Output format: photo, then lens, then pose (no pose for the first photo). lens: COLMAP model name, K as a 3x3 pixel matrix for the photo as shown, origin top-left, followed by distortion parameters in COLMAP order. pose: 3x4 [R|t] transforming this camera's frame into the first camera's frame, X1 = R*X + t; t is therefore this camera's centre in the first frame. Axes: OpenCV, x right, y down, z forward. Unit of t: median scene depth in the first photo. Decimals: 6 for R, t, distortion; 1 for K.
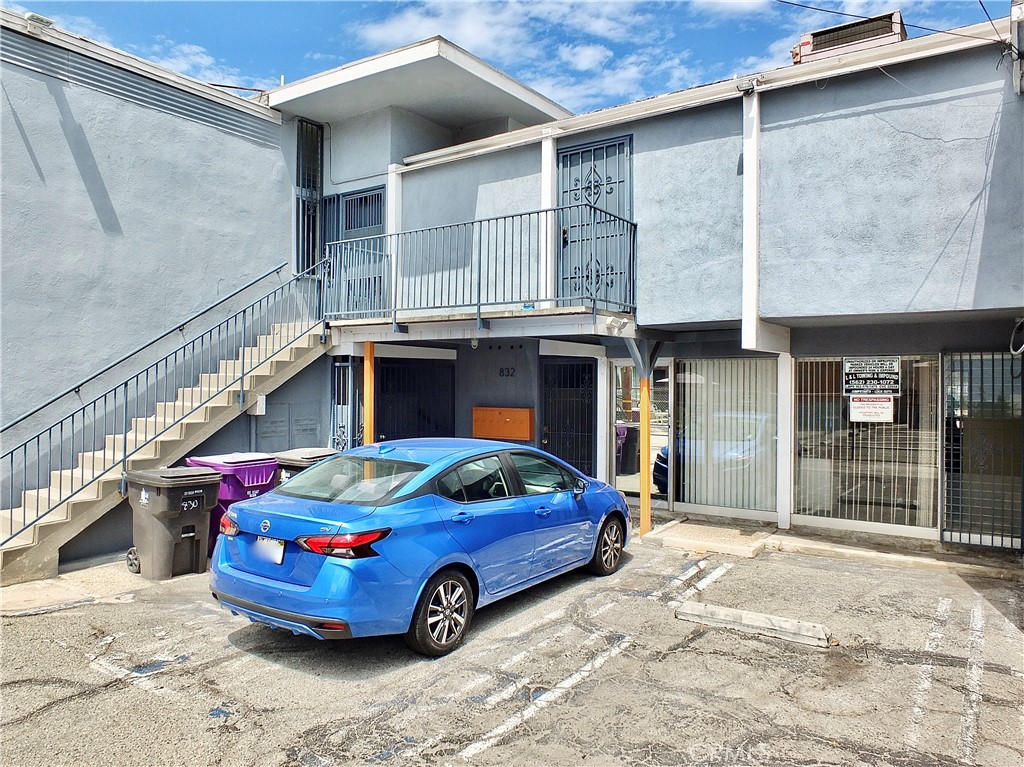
lens RADIAL K [[727.1, 0, 510.9], [0, 727.1, 380.5], [0, 0, 1]] dist [-0.036102, 0.002673]
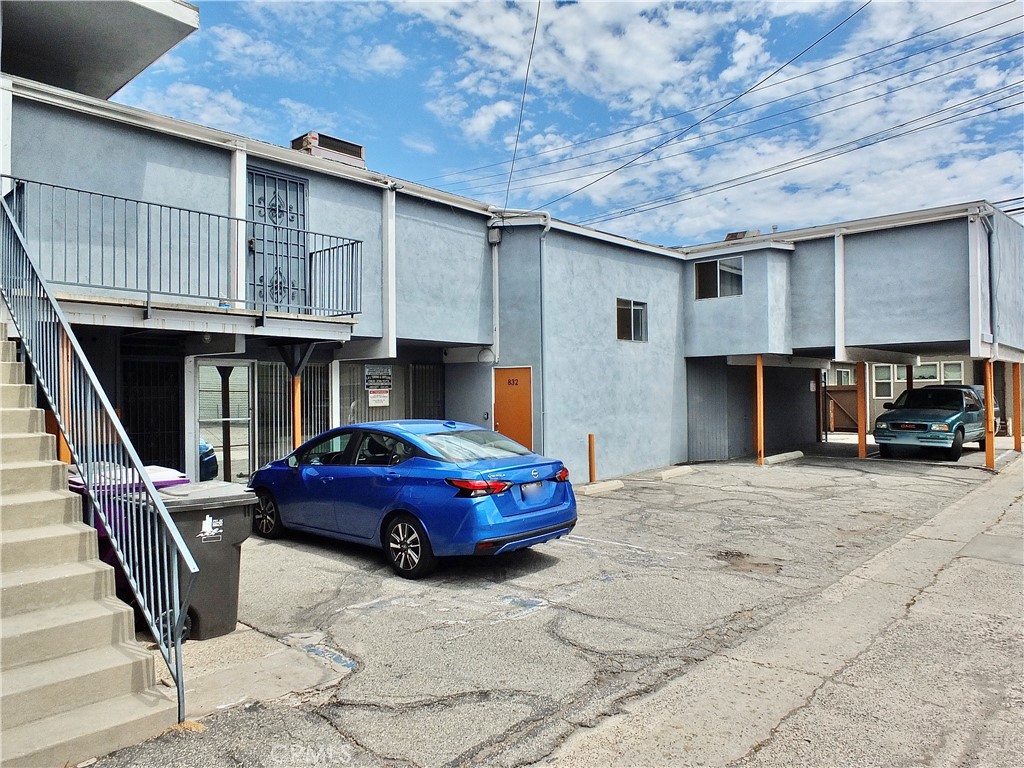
lens RADIAL K [[727.1, 0, 510.4], [0, 727.1, 387.7], [0, 0, 1]] dist [-0.036102, 0.002673]
pose [[0.111774, -0.001125, 0.993733, -1.377508], [0.009512, 0.999955, 0.000063, 0.025620], [-0.993688, 0.009445, 0.111779, 0.701425]]
